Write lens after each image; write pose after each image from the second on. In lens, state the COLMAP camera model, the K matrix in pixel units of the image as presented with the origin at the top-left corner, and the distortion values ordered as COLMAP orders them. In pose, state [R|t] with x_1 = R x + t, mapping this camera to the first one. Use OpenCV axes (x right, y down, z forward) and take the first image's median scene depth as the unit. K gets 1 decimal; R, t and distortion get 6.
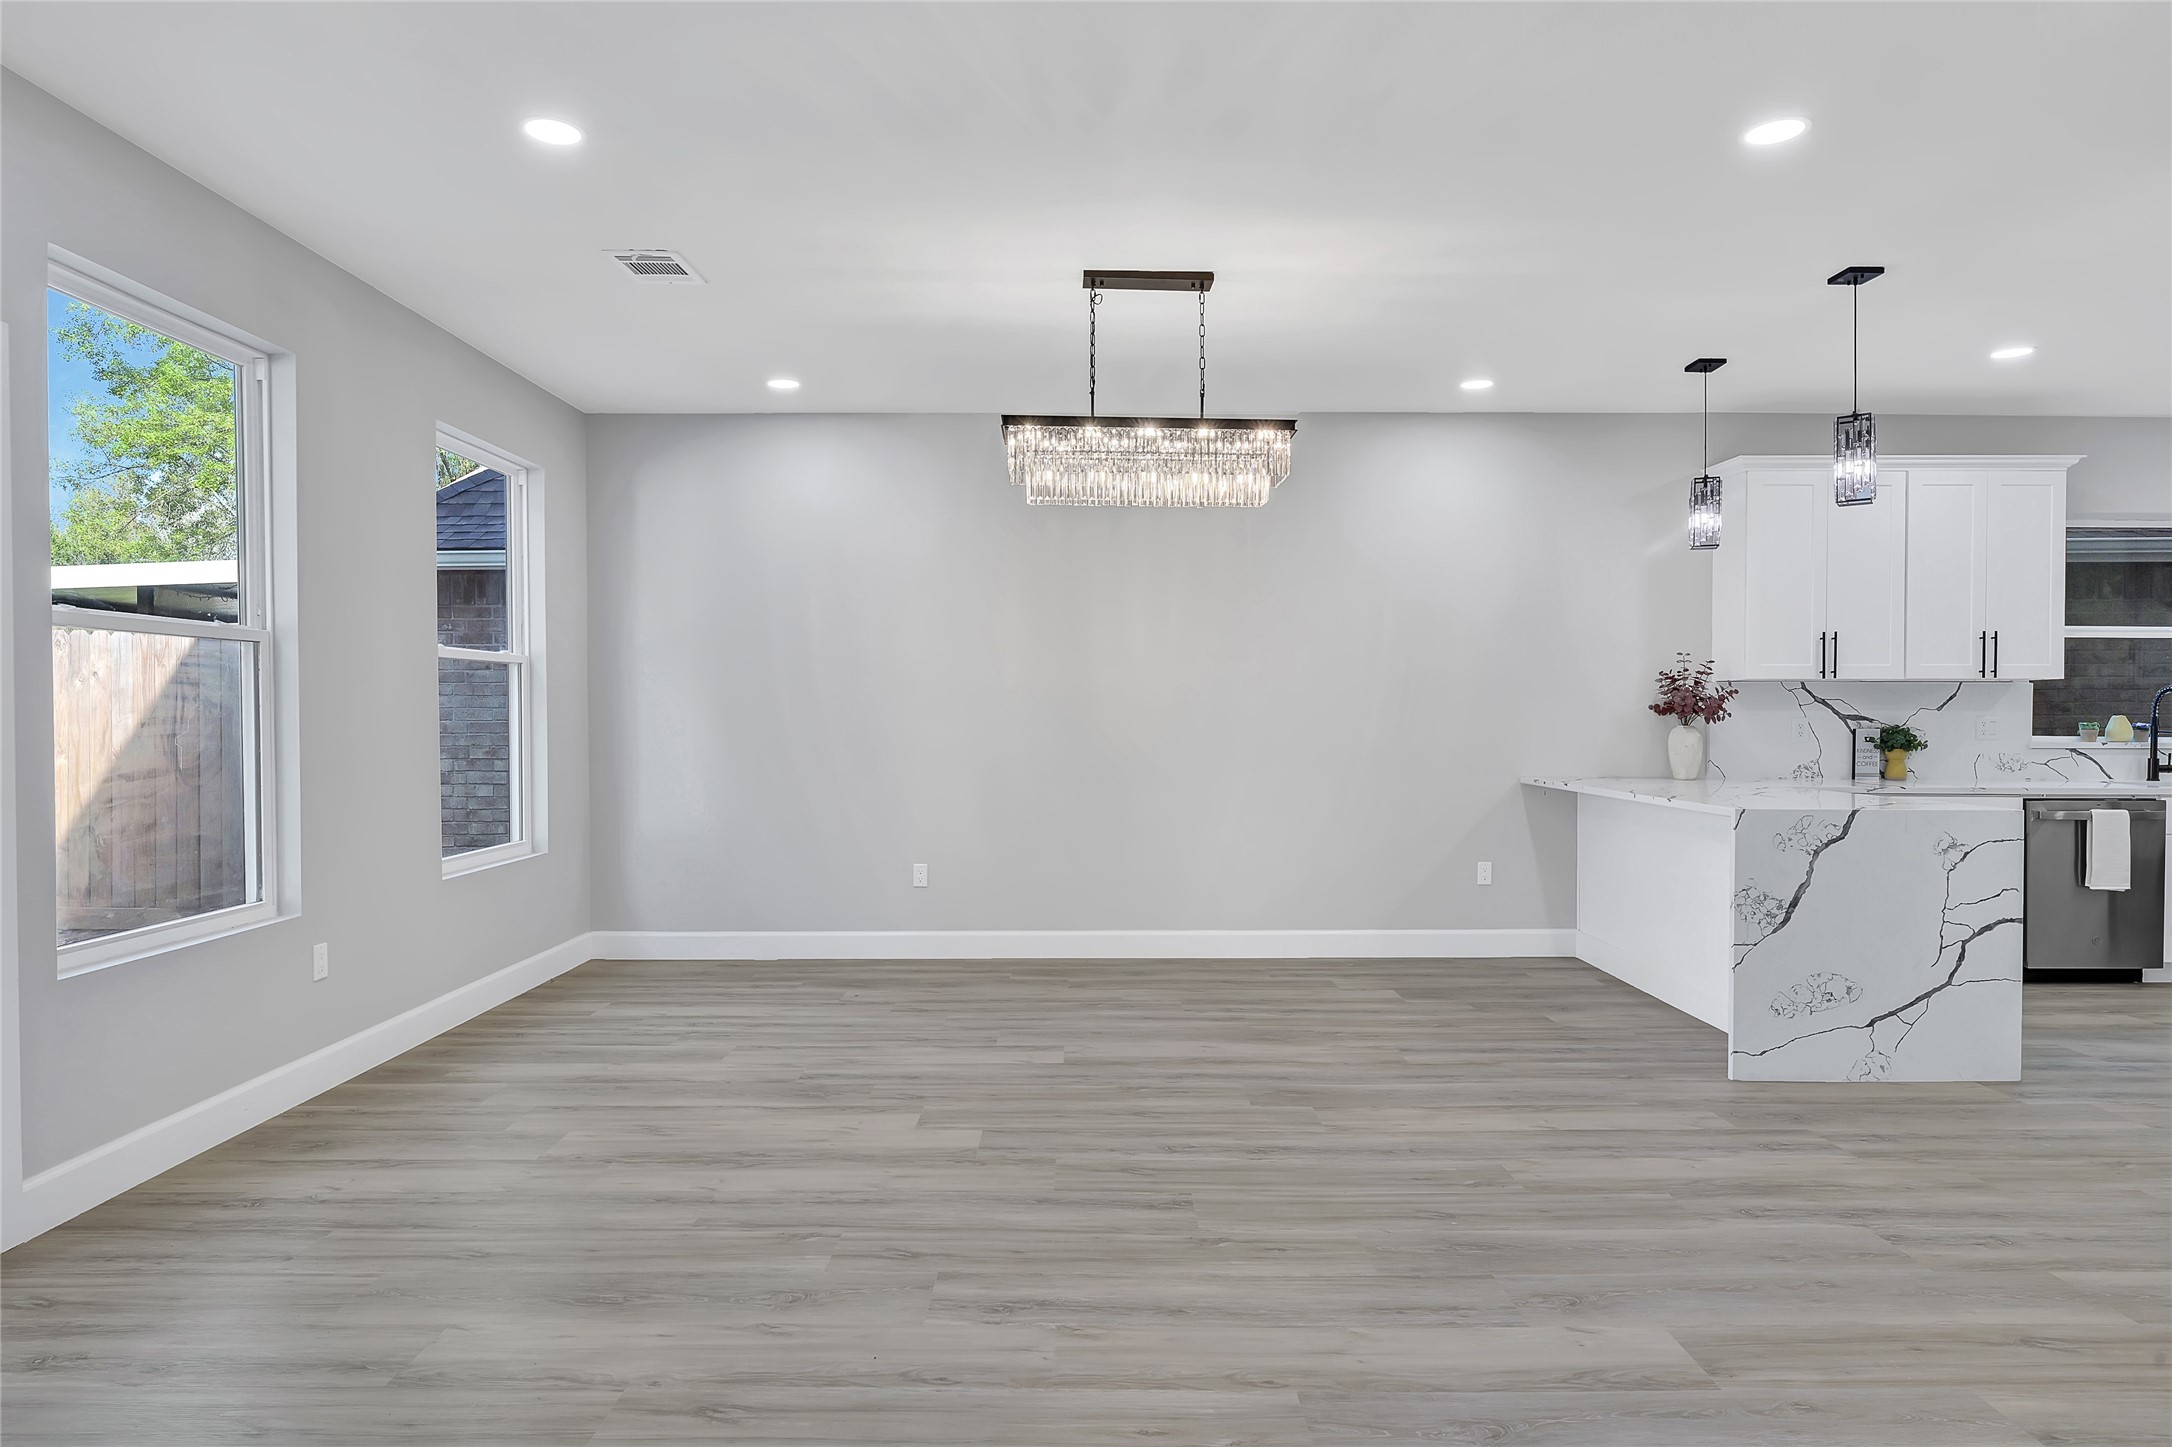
lens RADIAL K [[1180.1, 0, 1088.0], [0, 1180.1, 715.8], [0, 0, 1]] dist [-0.001567, -0.000105]
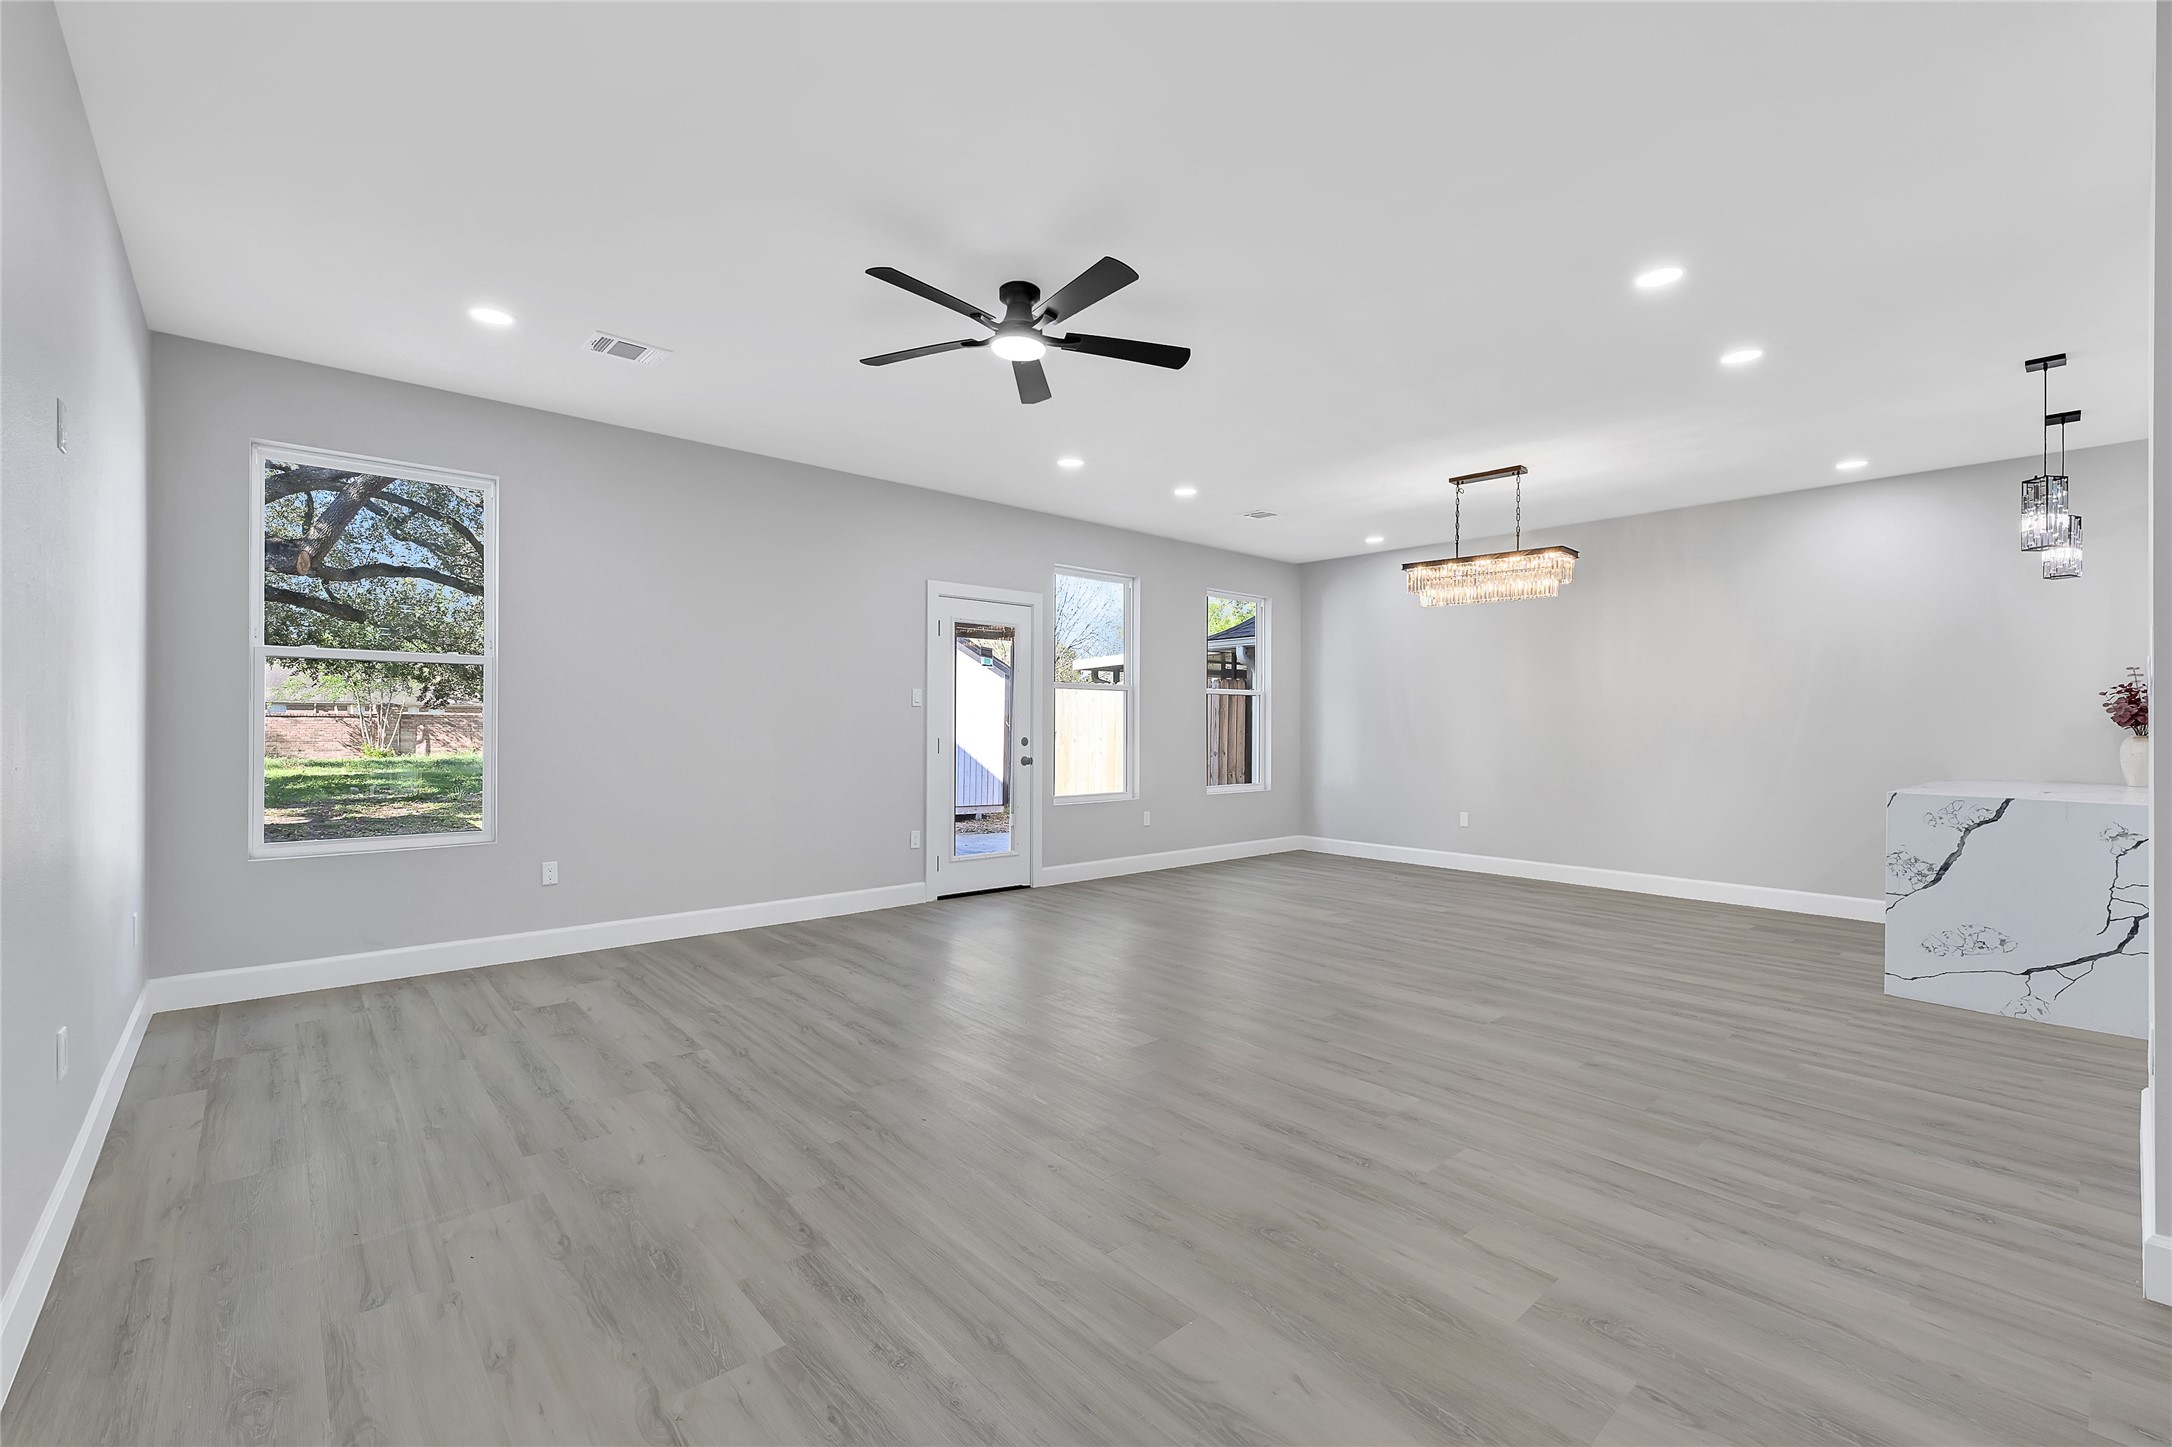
lens RADIAL K [[951.6, 0, 1086.3], [0, 951.6, 720.5], [0, 0, 1]] dist [-0.001190, -0.000207]
pose [[0.651146, 0.003309, -0.758945, 0.776646], [-0.010858, 0.999929, -0.004956, 0.012528], [0.758875, 0.011467, 0.651135, -0.399387]]
